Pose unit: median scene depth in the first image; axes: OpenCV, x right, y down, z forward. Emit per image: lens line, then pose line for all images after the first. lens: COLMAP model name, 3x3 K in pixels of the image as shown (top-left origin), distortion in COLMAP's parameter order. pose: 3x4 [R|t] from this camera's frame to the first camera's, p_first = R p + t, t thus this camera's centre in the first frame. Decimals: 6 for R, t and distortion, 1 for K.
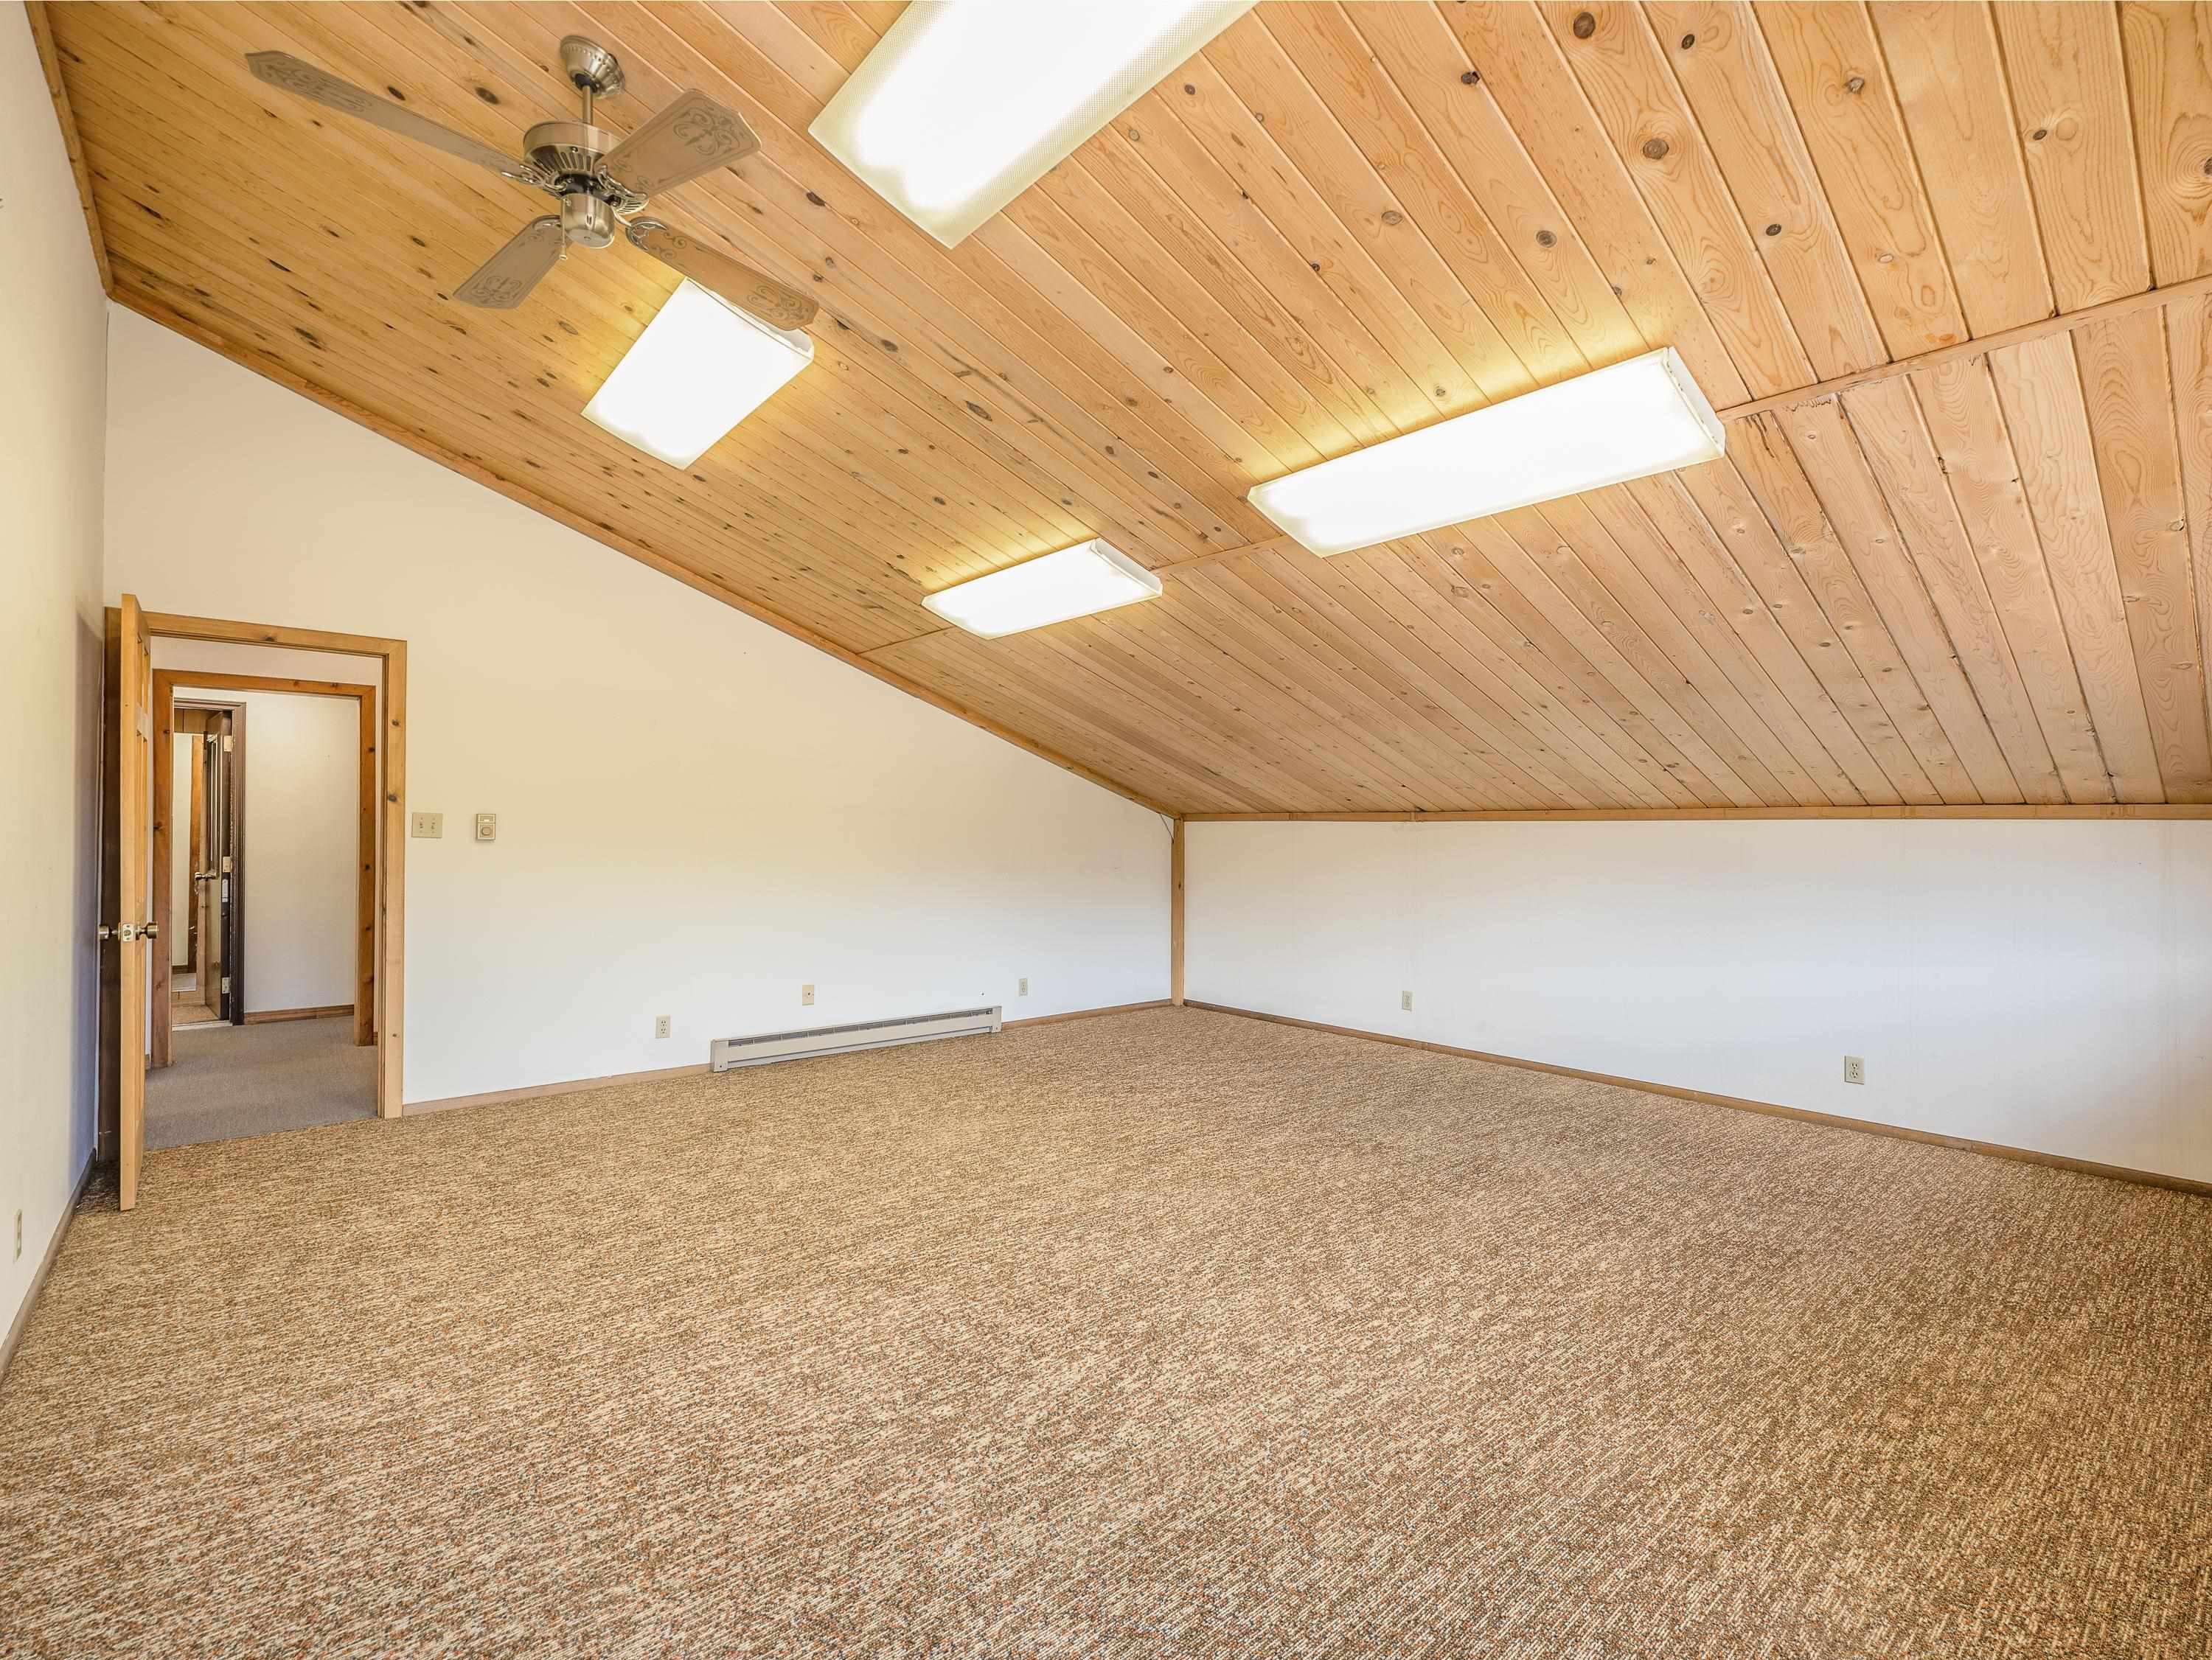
lens RADIAL K [[1012.5, 0, 1092.9], [0, 1012.5, 830.7], [0, 0, 1]] dist [0.000835, -0.000341]
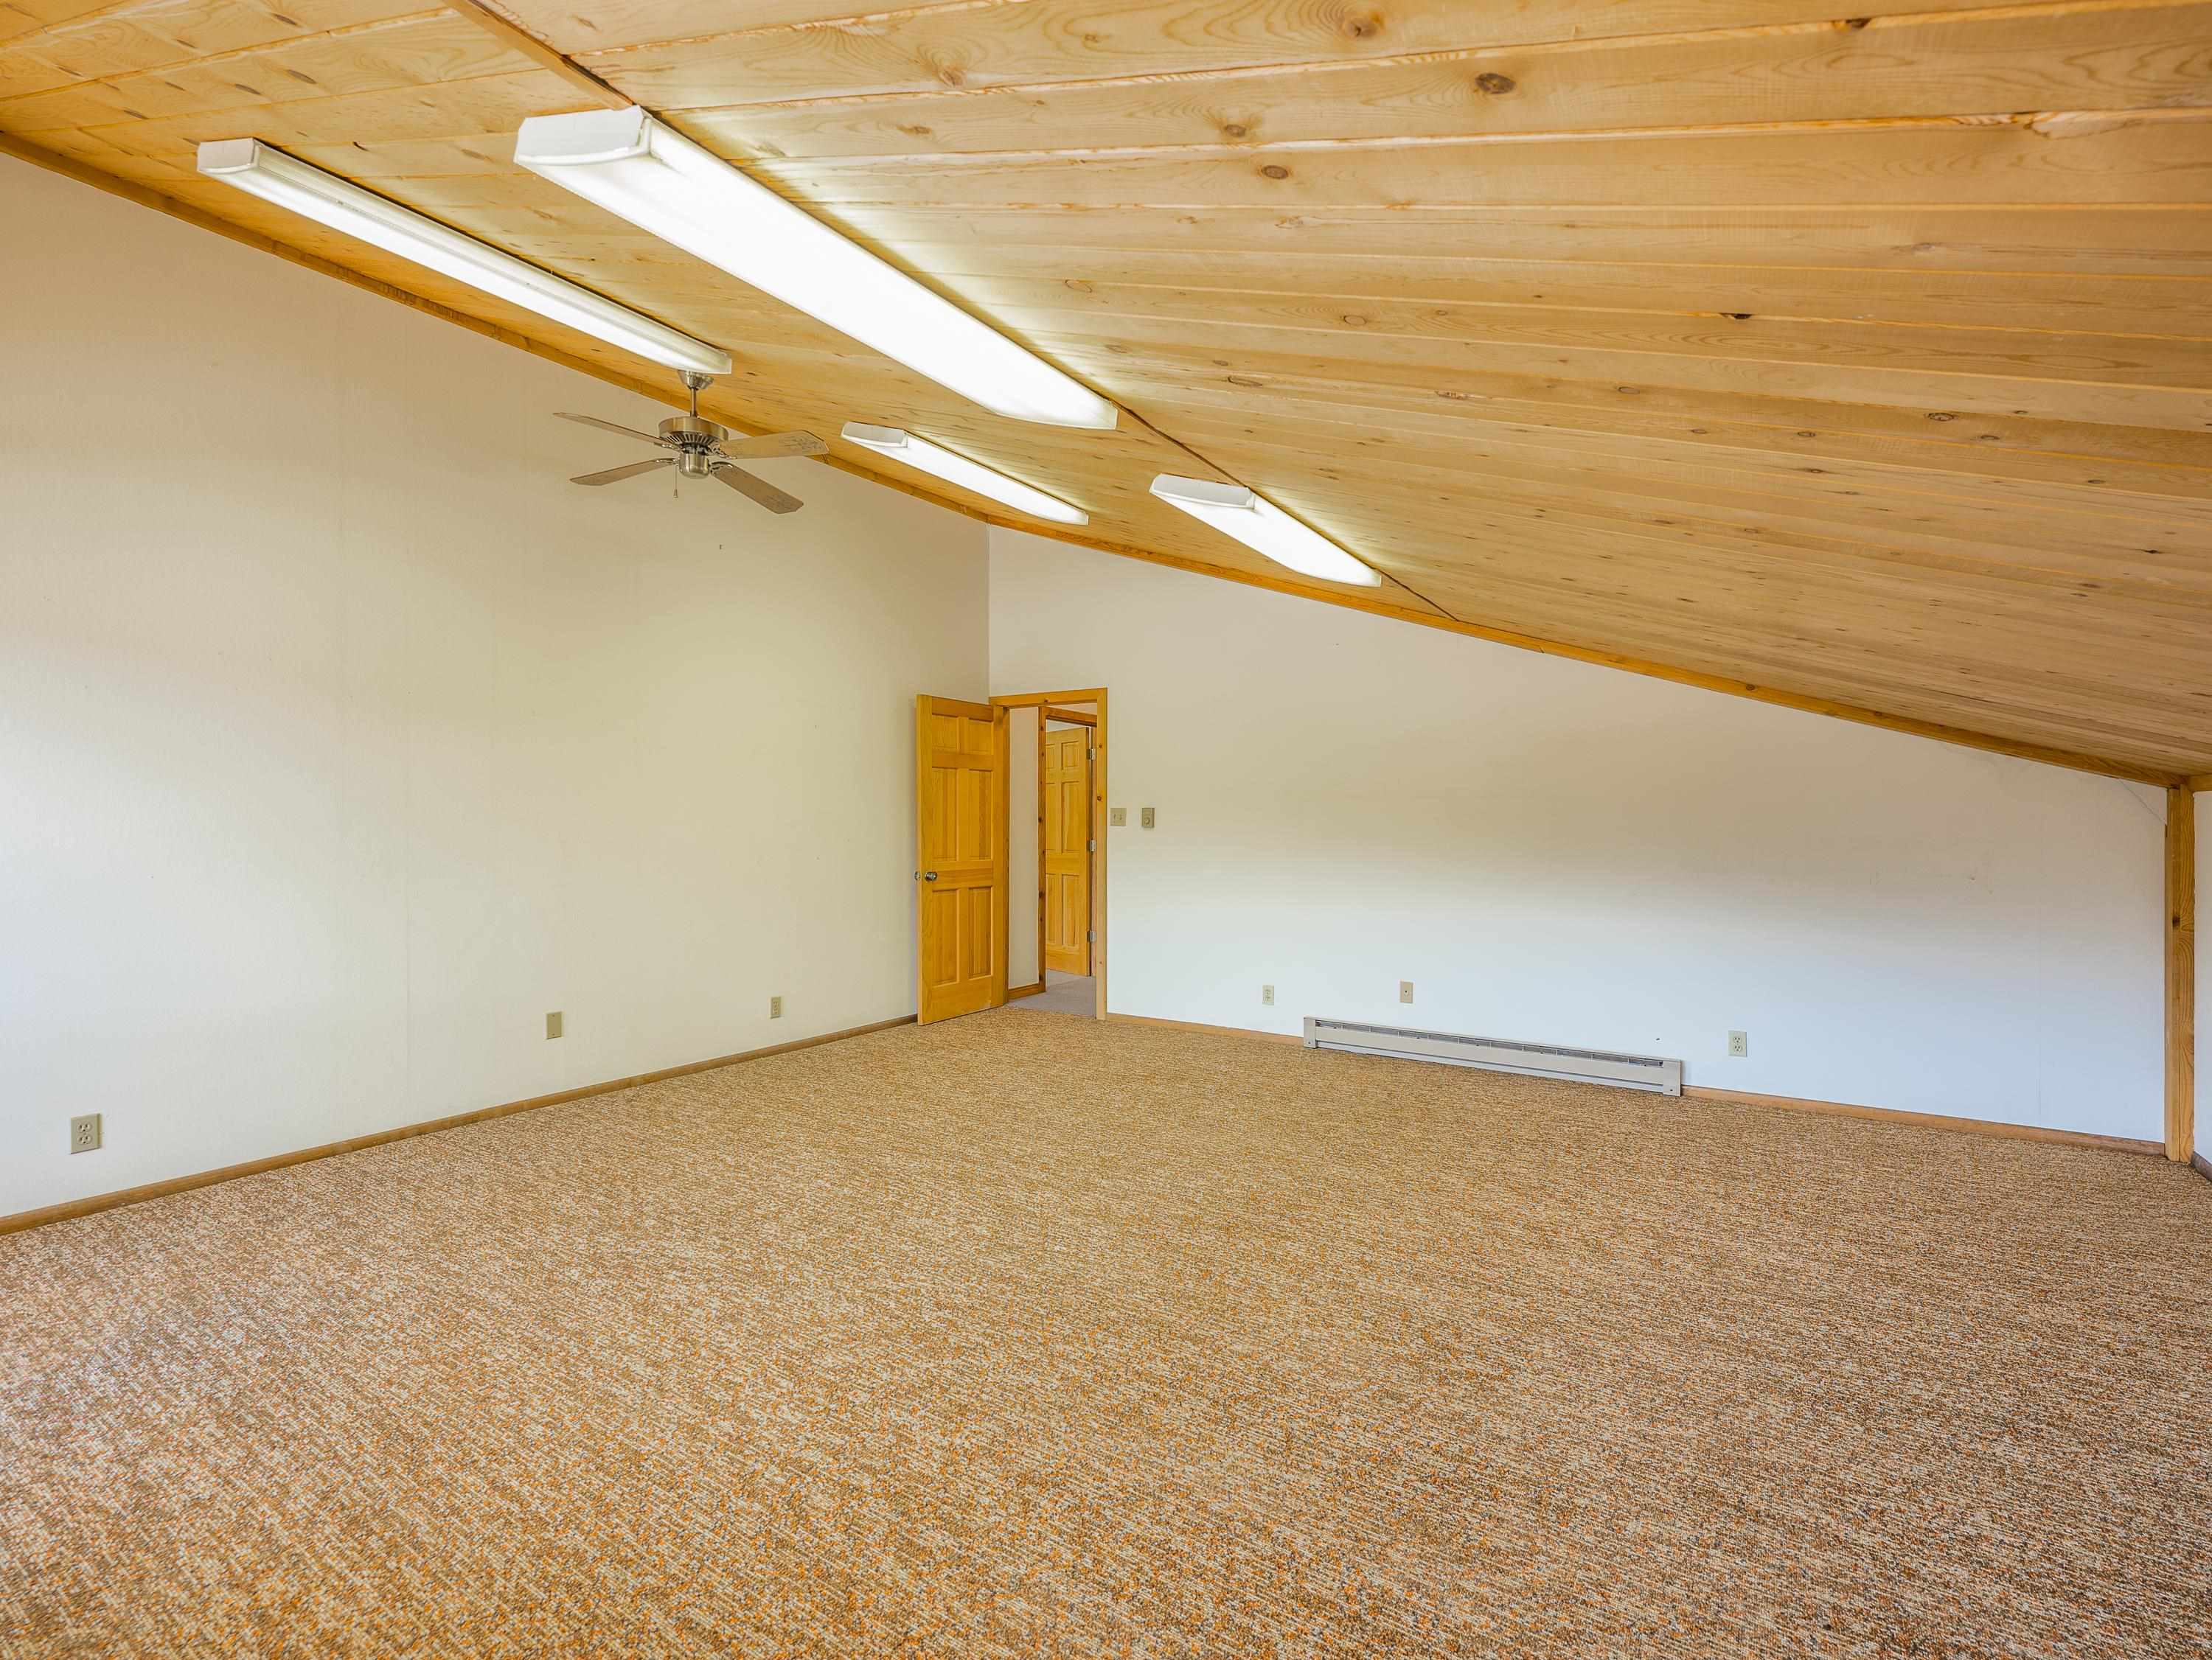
lens RADIAL K [[1012.5, 0, 1114.5], [0, 1012.5, 832.1], [0, 0, 1]] dist [0.000835, -0.000341]
pose [[0.290684, 0.002508, -0.956816, 0.983365], [0.005016, 0.999979, 0.004145, 0.014471], [0.956806, -0.006005, 0.290665, 0.850627]]
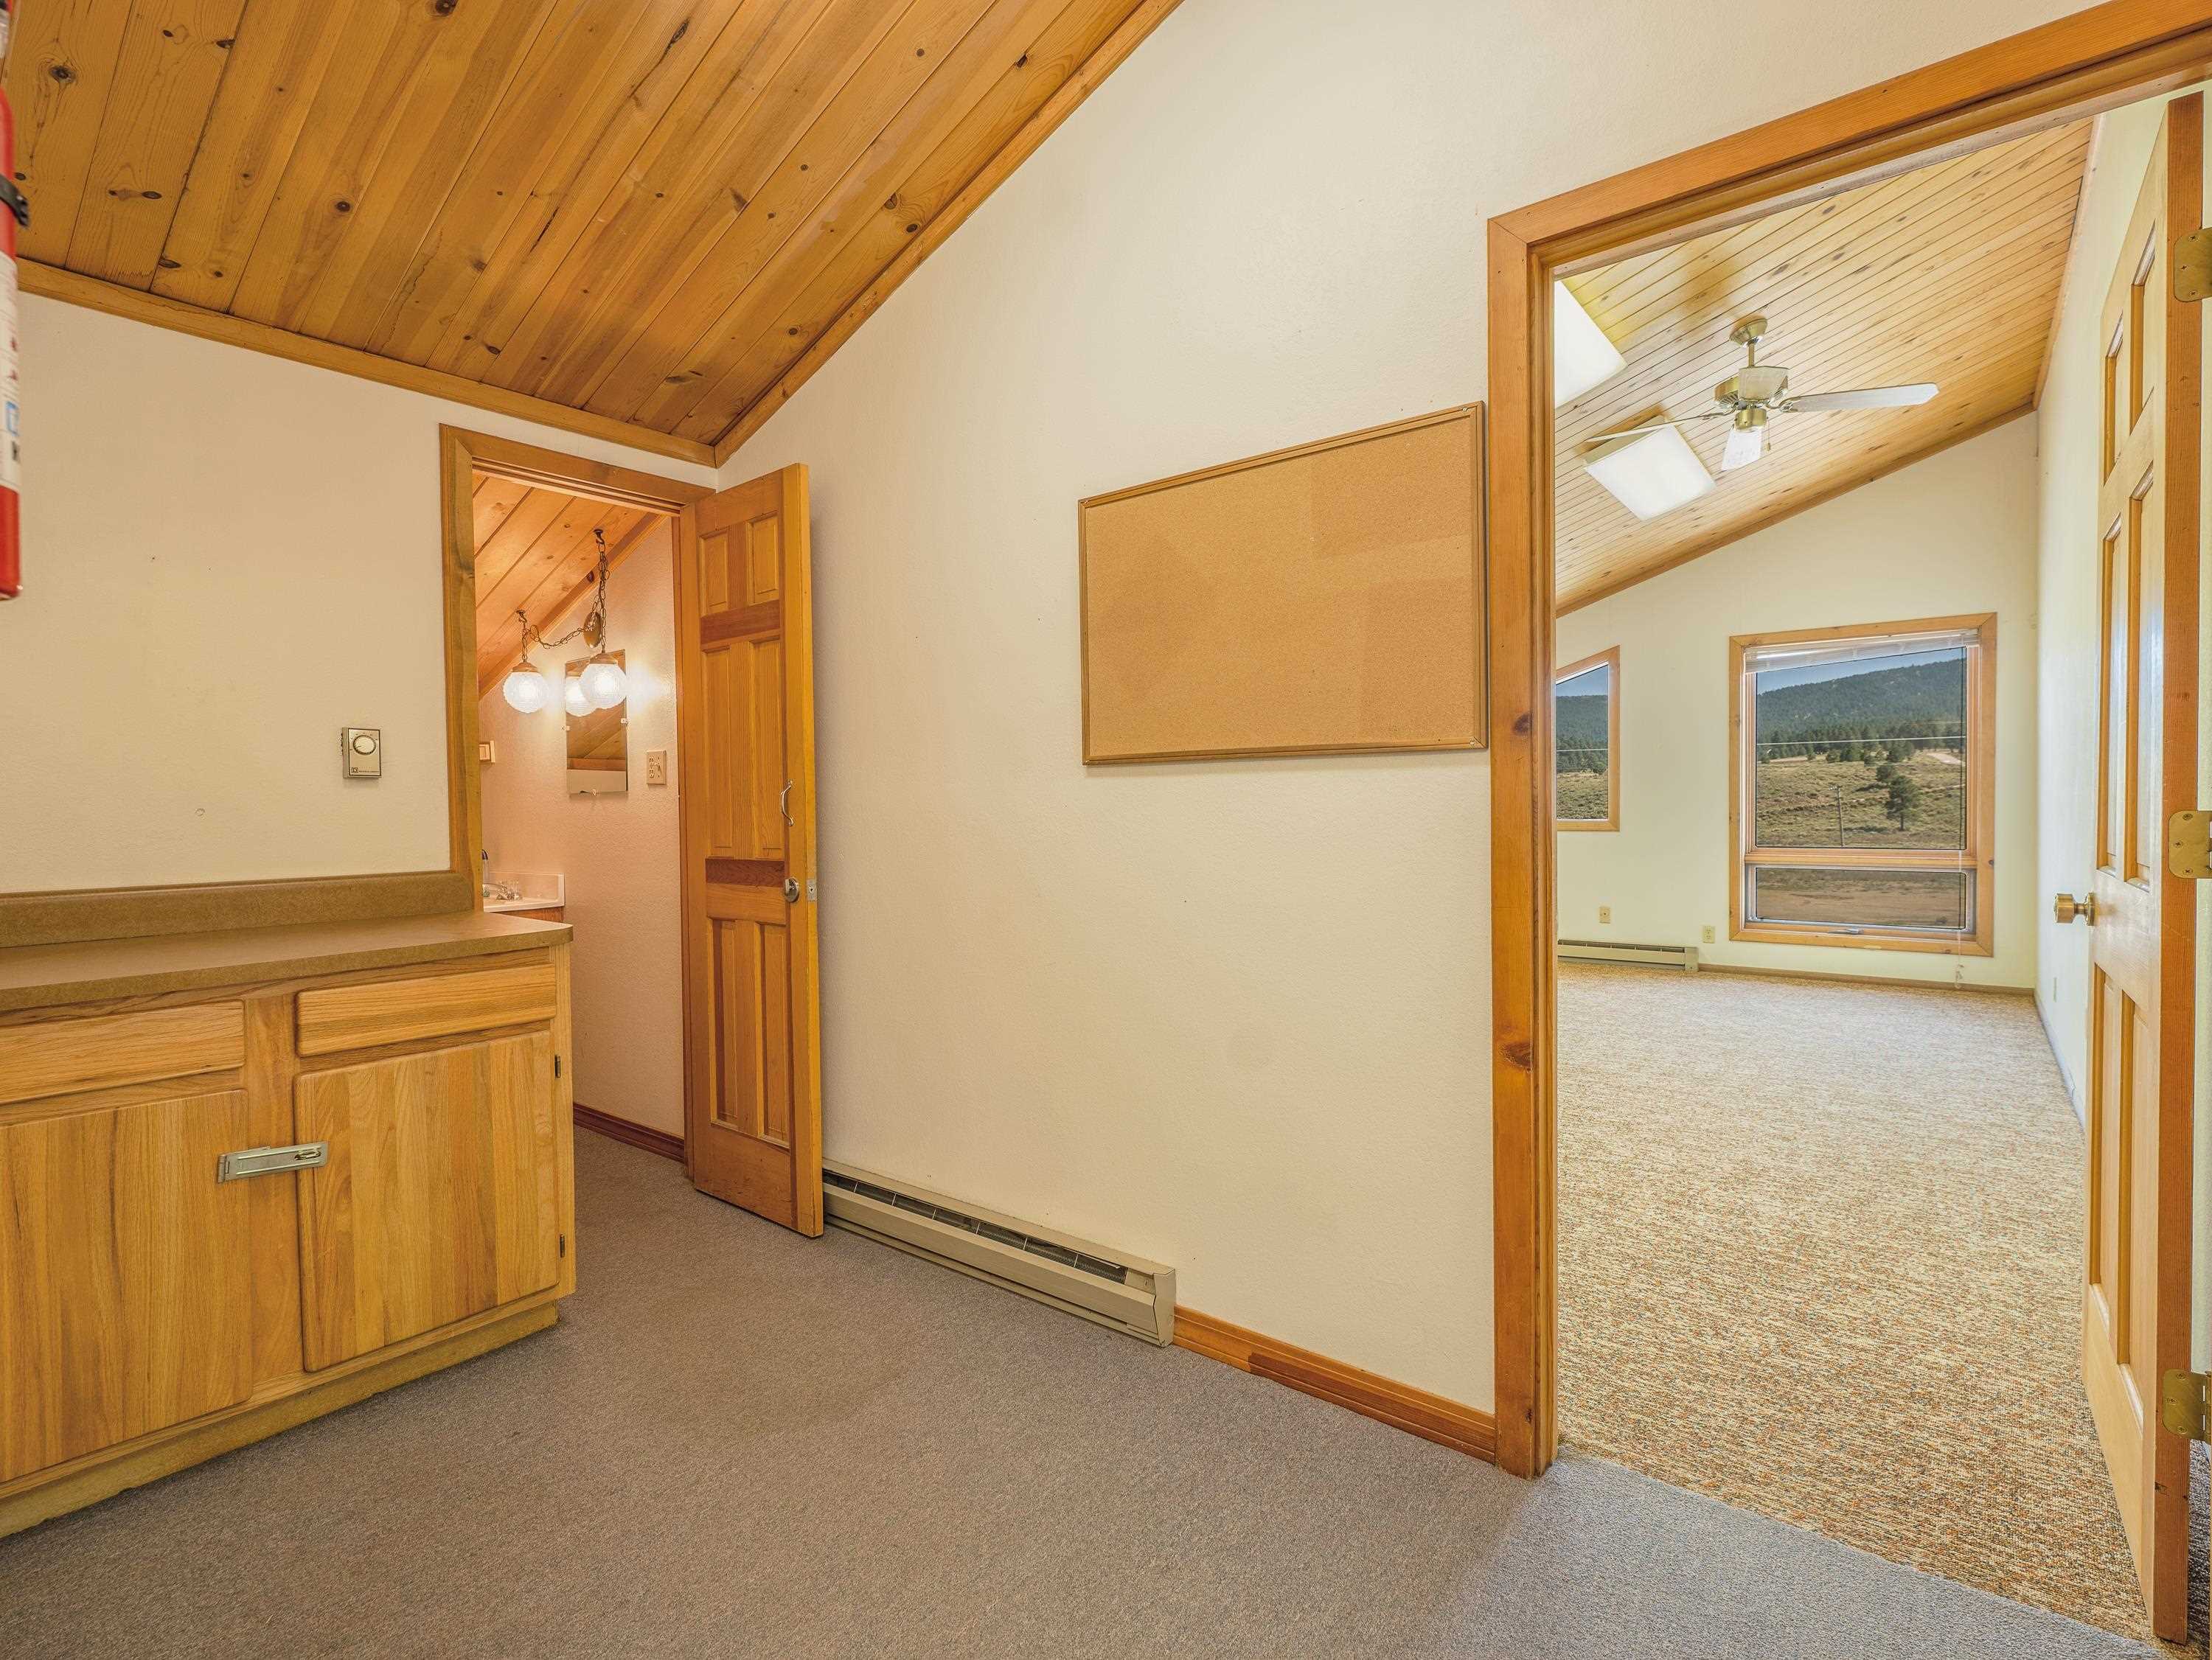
lens RADIAL K [[1048.1, 0, 1110.2], [0, 1048.1, 836.1], [0, 0, 1]] dist [-0.009013, -0.000142]
pose [[-0.188968, -0.032427, 0.981448, -1.506826], [0.007673, 0.999375, 0.034497, 0.038021], [-0.981953, 0.014049, -0.188602, 1.763014]]
